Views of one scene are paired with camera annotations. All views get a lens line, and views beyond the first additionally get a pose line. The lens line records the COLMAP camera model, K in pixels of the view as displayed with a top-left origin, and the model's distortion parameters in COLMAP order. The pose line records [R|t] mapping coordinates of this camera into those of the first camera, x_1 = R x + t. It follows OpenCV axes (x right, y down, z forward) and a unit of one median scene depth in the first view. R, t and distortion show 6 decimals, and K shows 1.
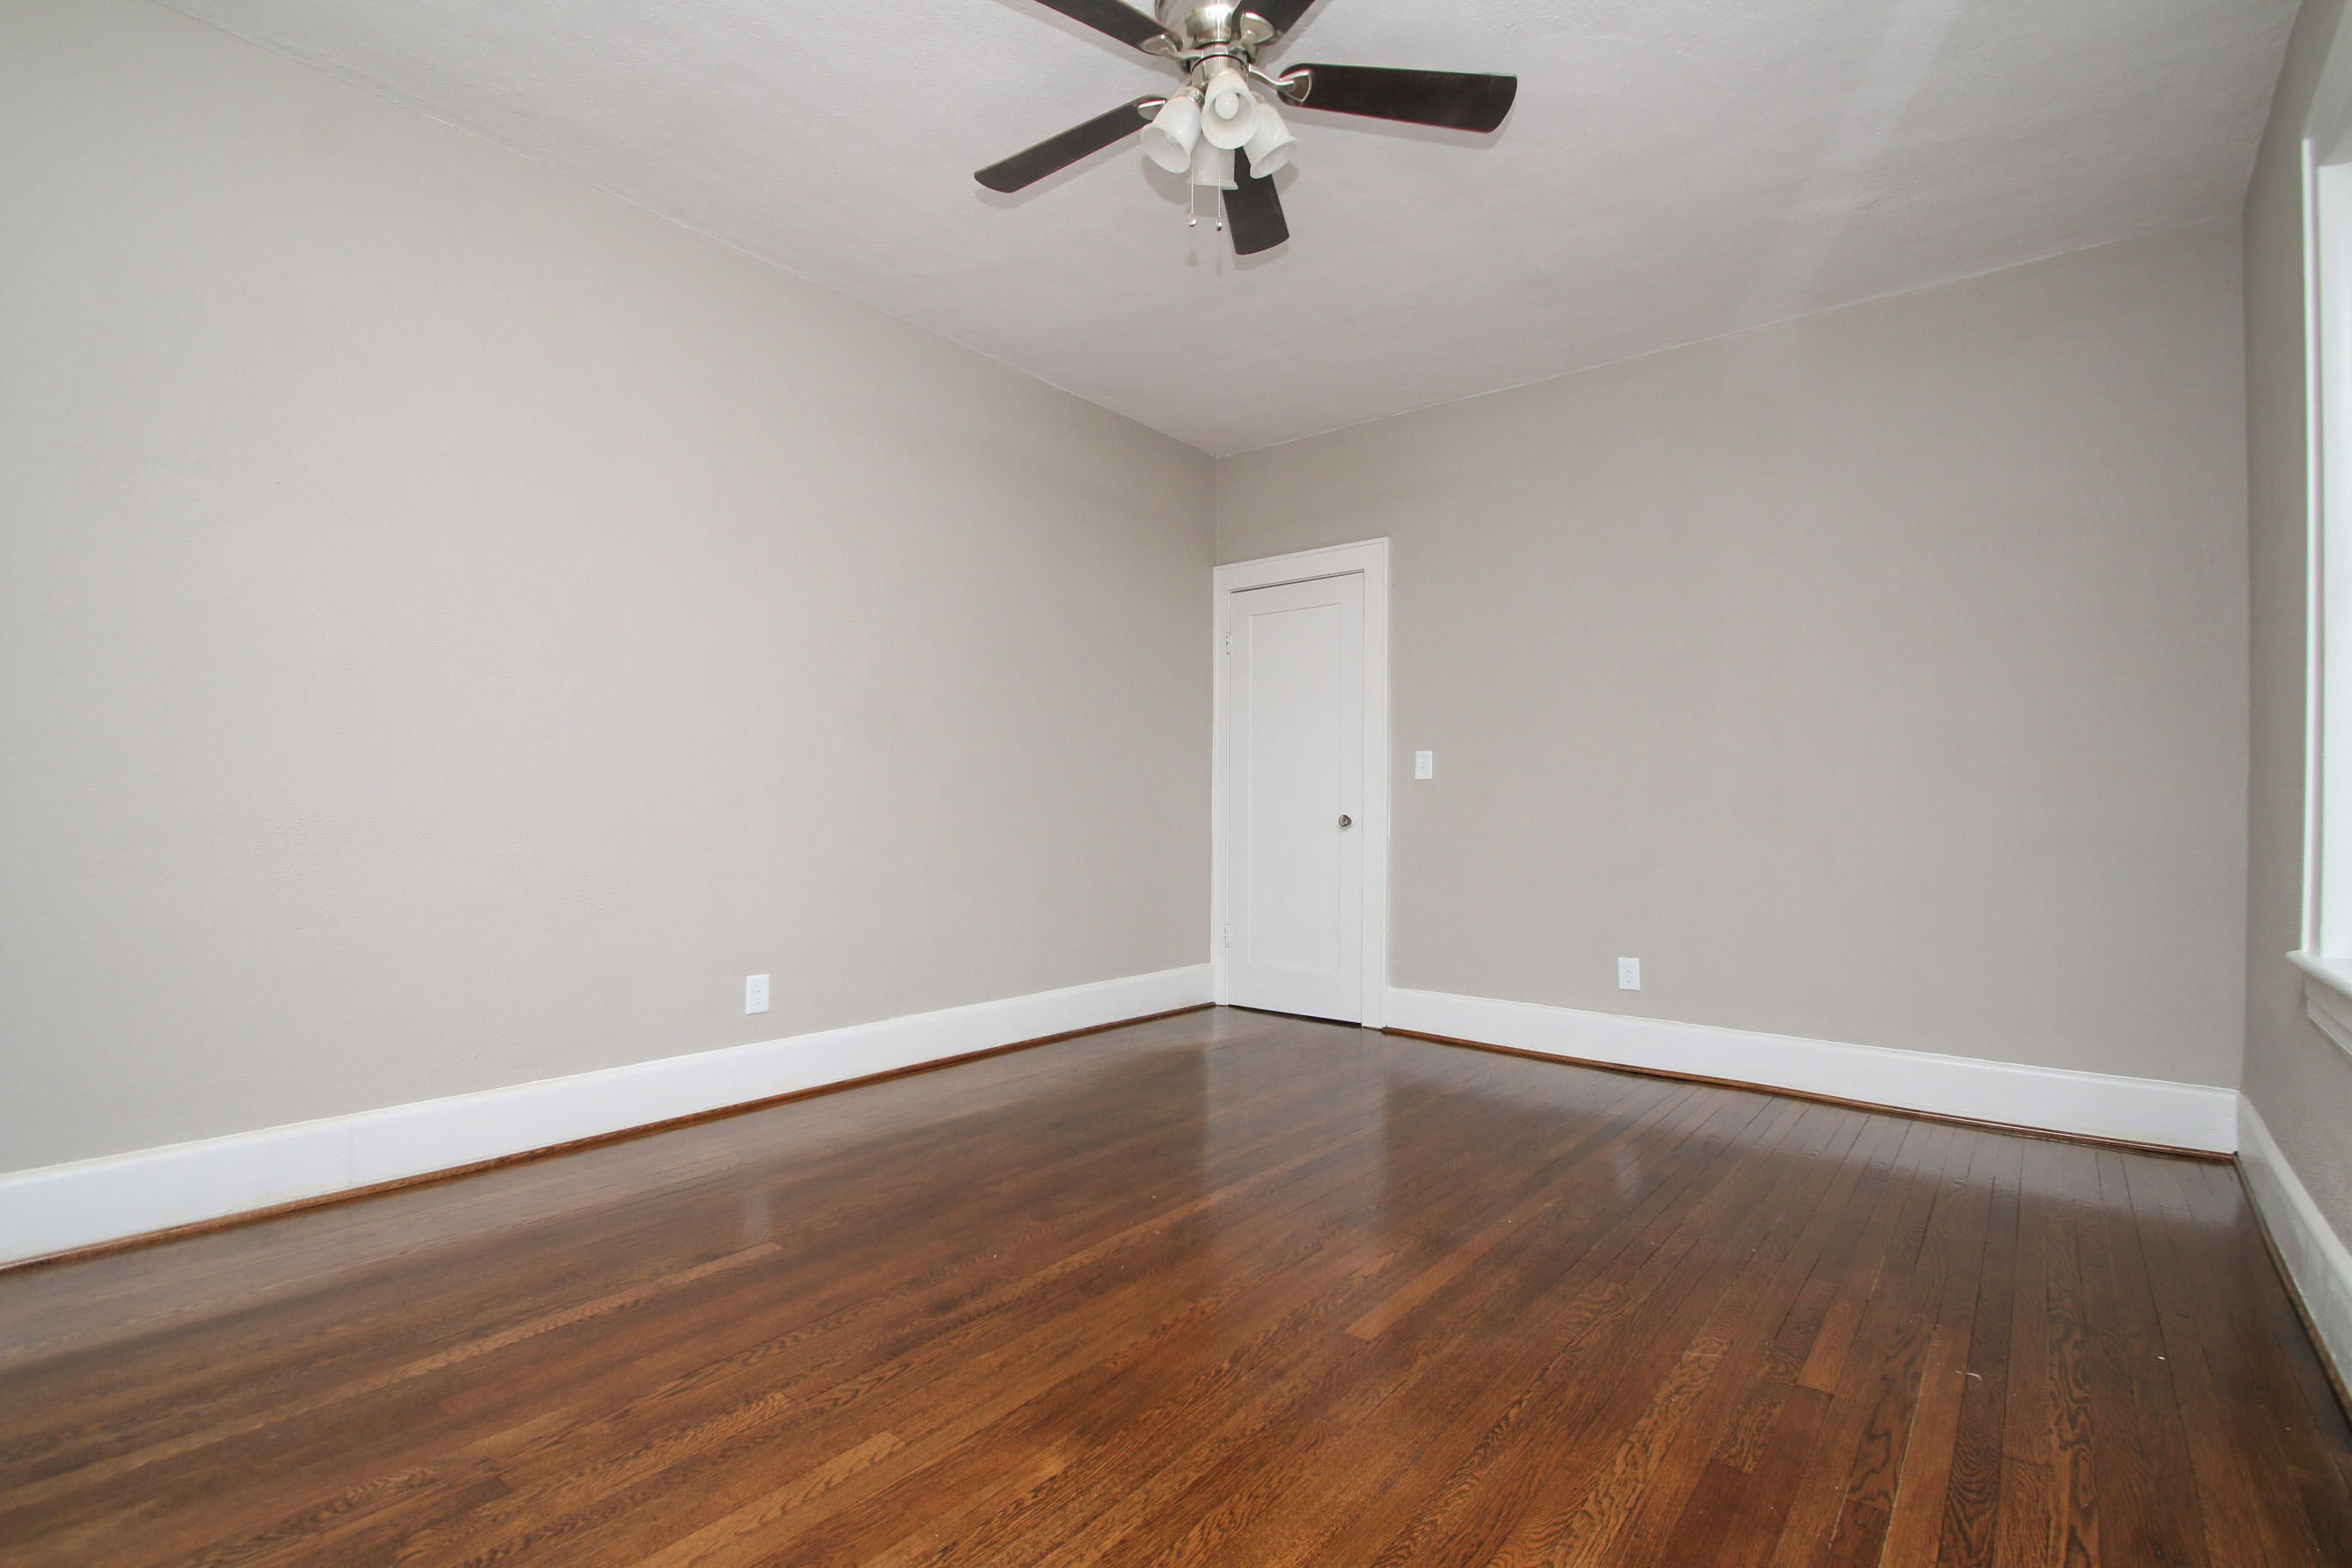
lens RADIAL K [[1080.2, 0, 1176.0], [0, 1080.2, 812.5], [0, 0, 1]] dist [0.001628, -0.012721]
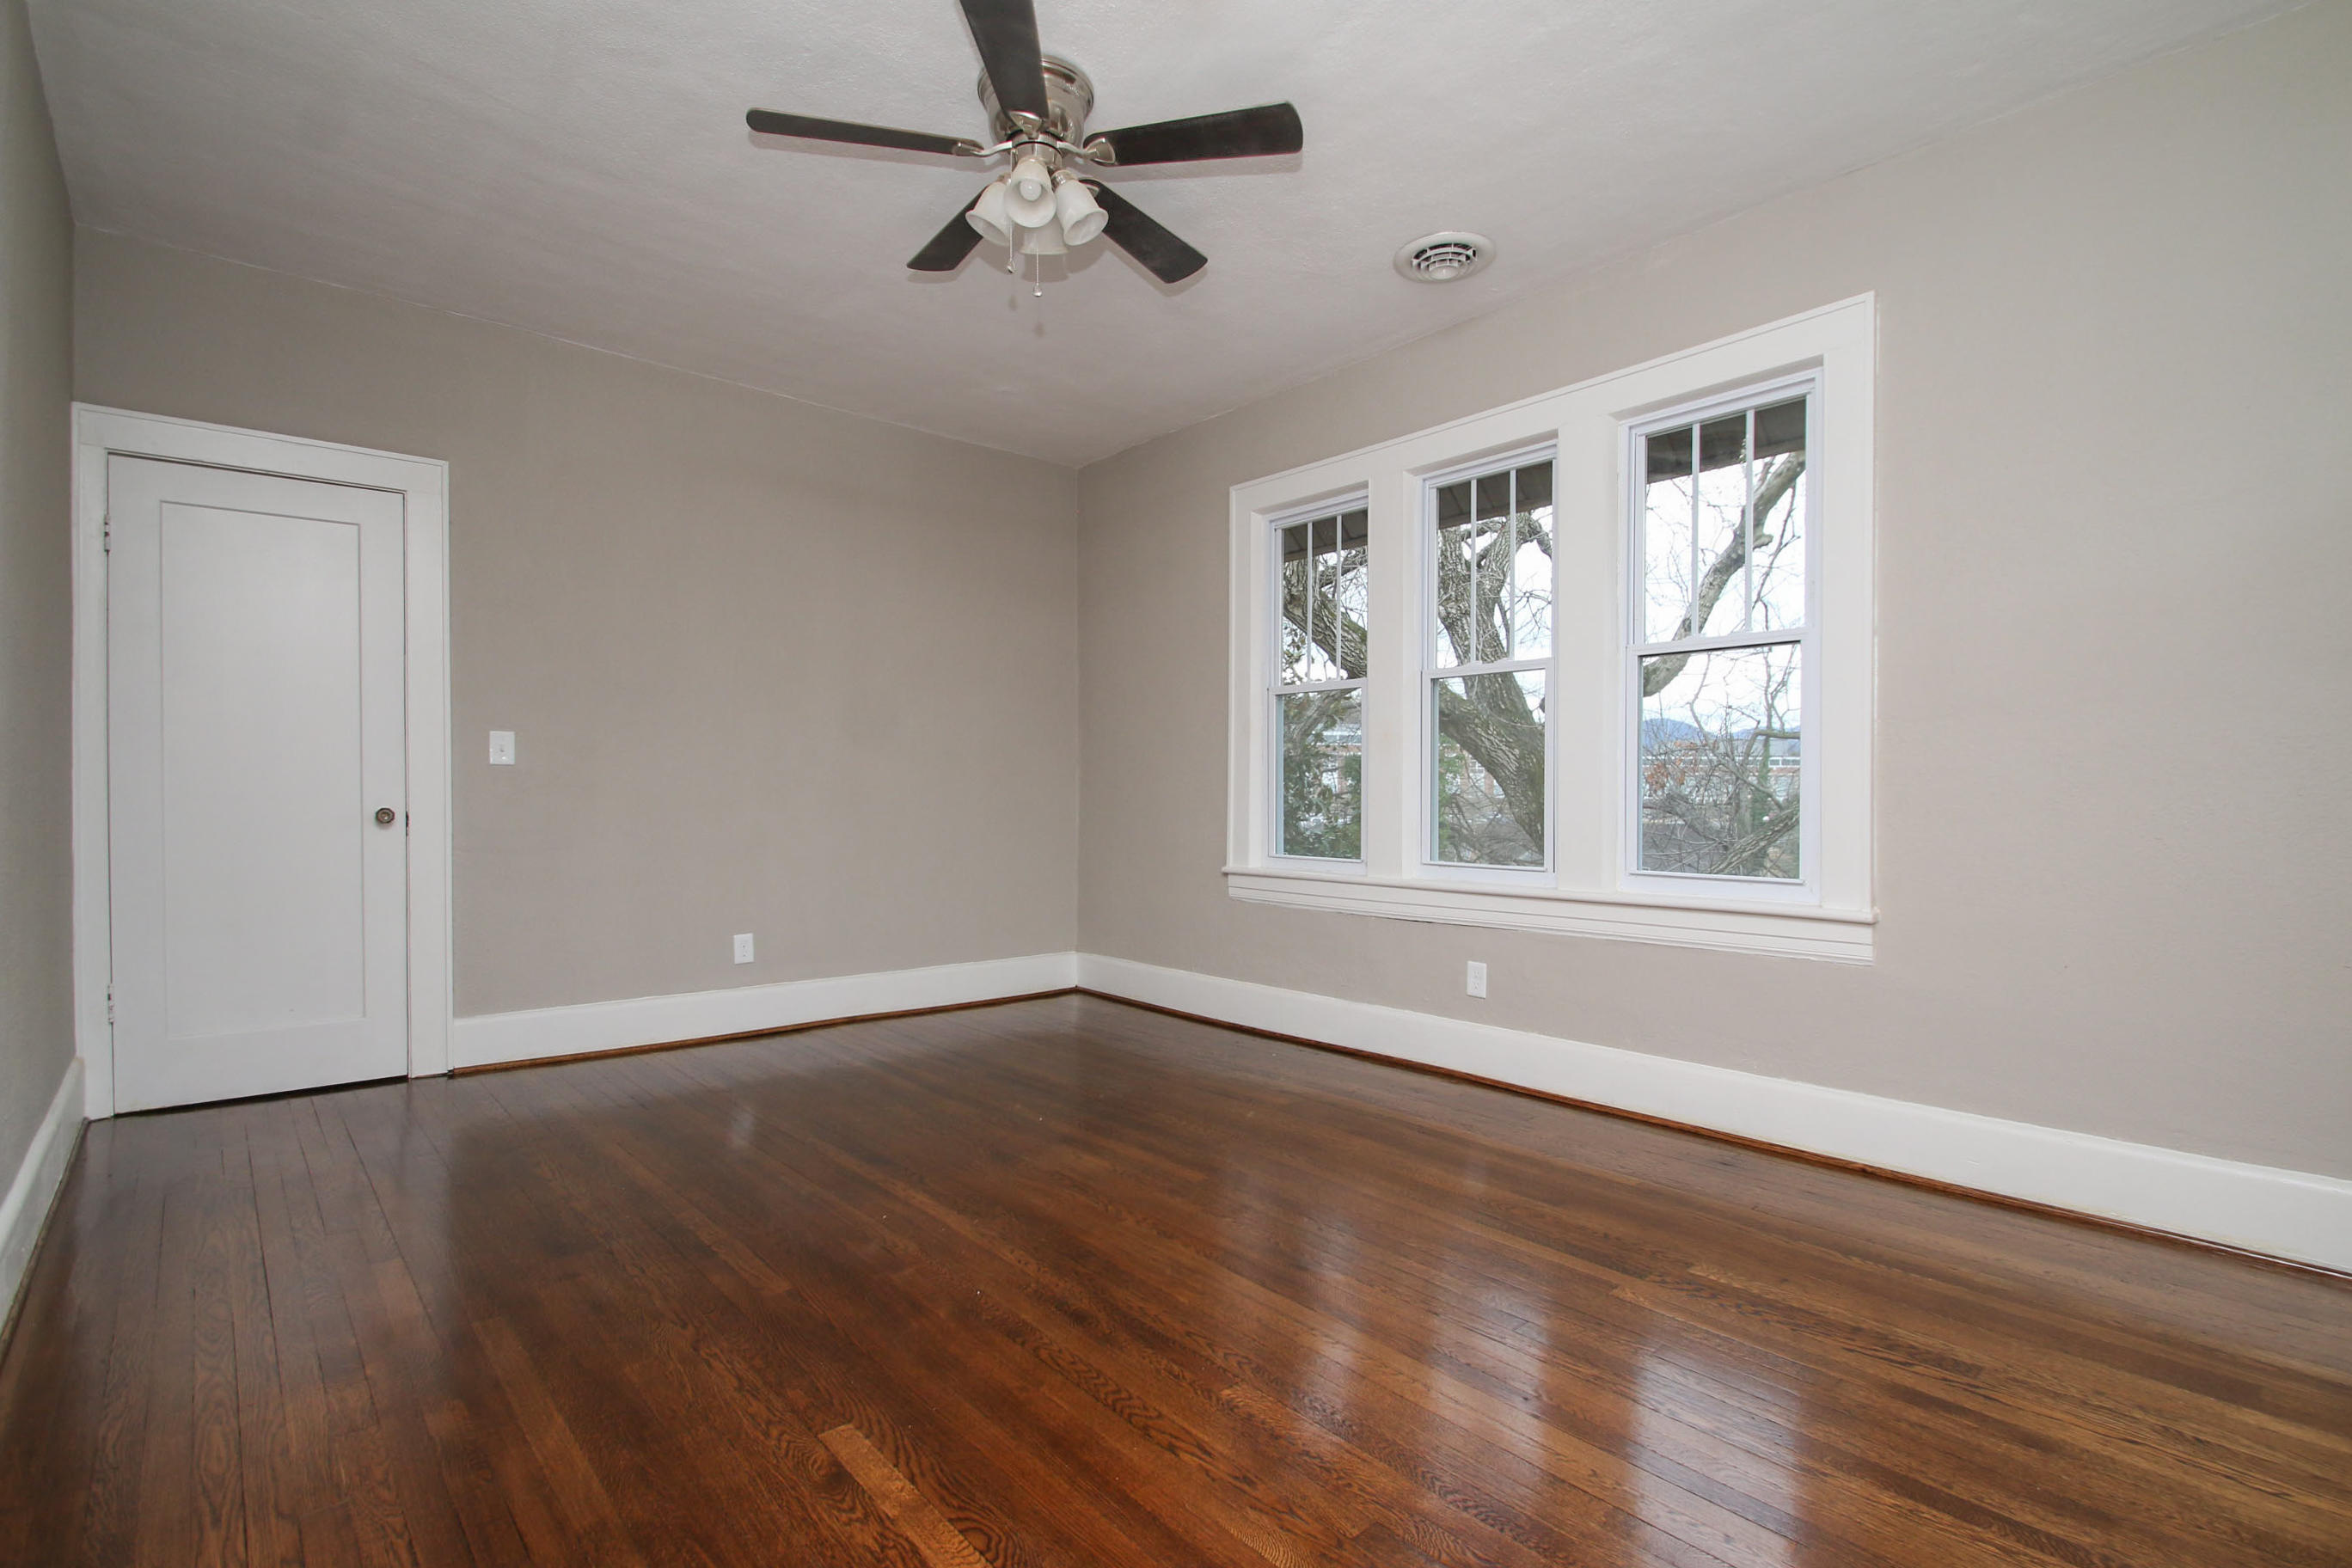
lens RADIAL K [[1096.7, 0, 1192.5], [0, 1096.7, 807.4], [0, 0, 1]] dist [0.000052, -0.016437]
pose [[0.164073, -0.020460, 0.986236, -0.821710], [-0.001307, 0.999779, 0.020959, -0.024965], [-0.986447, -0.004728, 0.164010, 0.507196]]
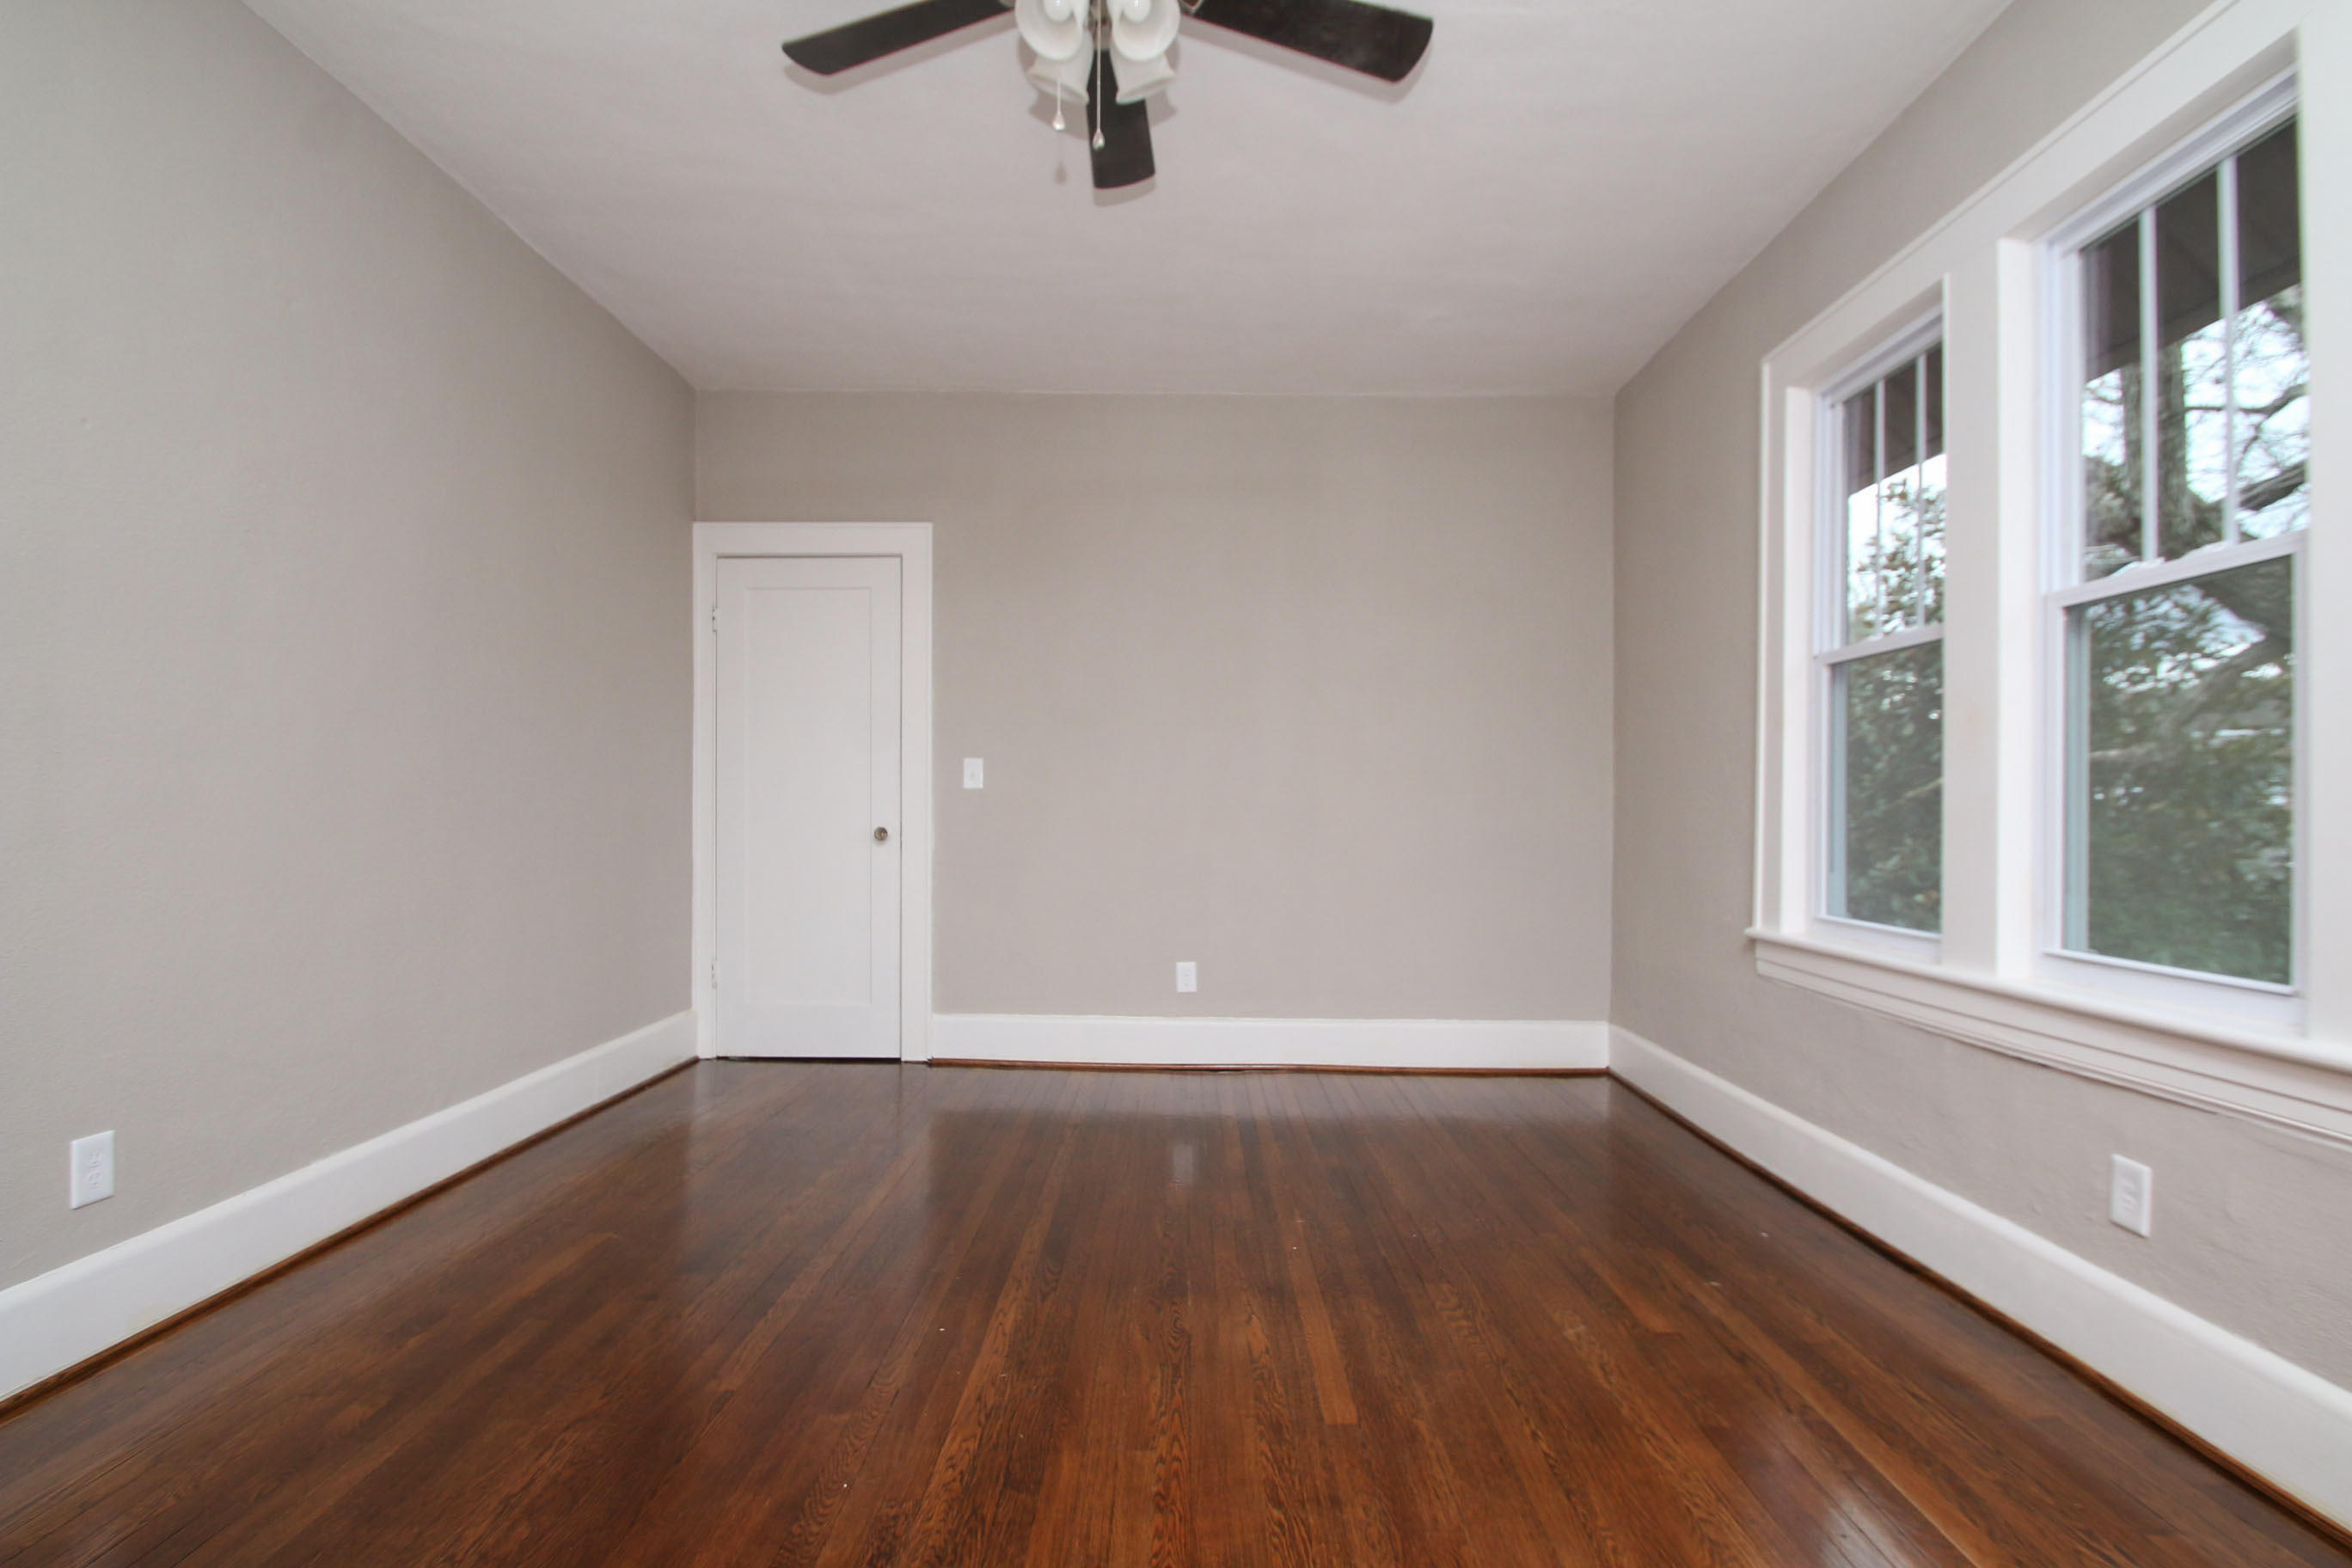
lens RADIAL K [[1080.2, 0, 1176.0], [0, 1080.2, 812.5], [0, 0, 1]] dist [0.001628, -0.012721]
pose [[0.785556, -0.004602, 0.618773, -0.330284], [0.001304, 0.999982, 0.005781, -0.023991], [-0.618789, -0.003734, 0.785548, 0.243009]]
